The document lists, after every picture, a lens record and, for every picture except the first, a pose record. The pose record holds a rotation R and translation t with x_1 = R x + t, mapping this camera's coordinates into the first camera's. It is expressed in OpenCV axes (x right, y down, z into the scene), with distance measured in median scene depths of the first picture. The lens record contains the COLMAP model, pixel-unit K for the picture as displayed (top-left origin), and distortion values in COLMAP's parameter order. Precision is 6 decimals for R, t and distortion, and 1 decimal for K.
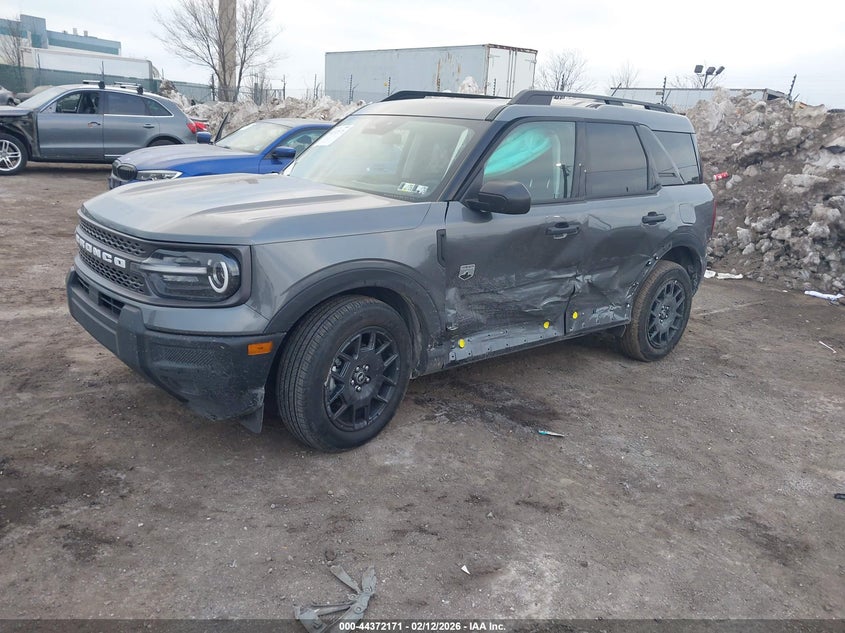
lens RADIAL K [[672.5, 0, 422.5], [0, 672.5, 316.5], [0, 0, 1]] dist [0.001340, -0.007264]
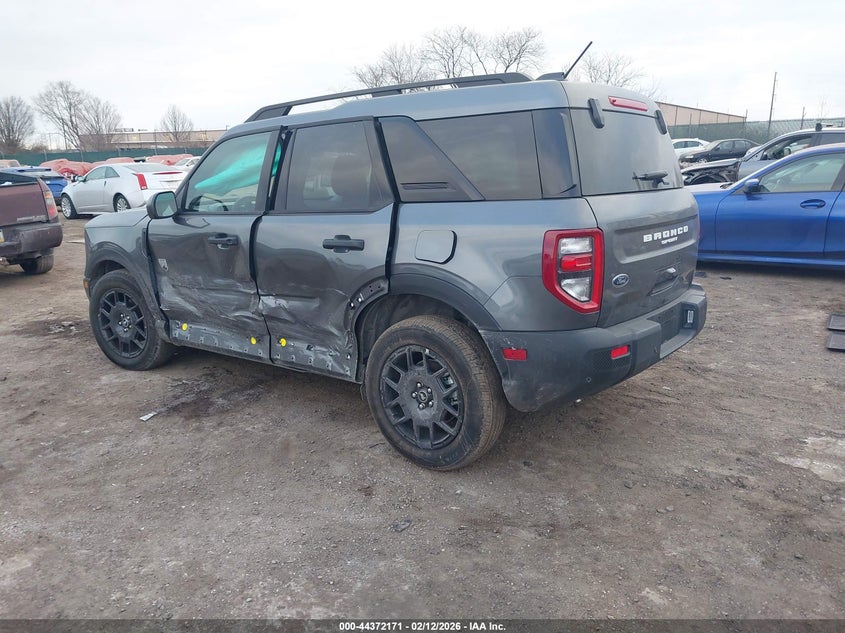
lens RADIAL K [[672.5, 0, 422.5], [0, 672.5, 316.5], [0, 0, 1]] dist [0.001340, -0.007264]
pose [[0.185306, 0.134815, -0.973389, 1.220158], [-0.220635, 0.970963, 0.092477, -0.171931], [0.957592, 0.197627, 0.209670, 1.065885]]
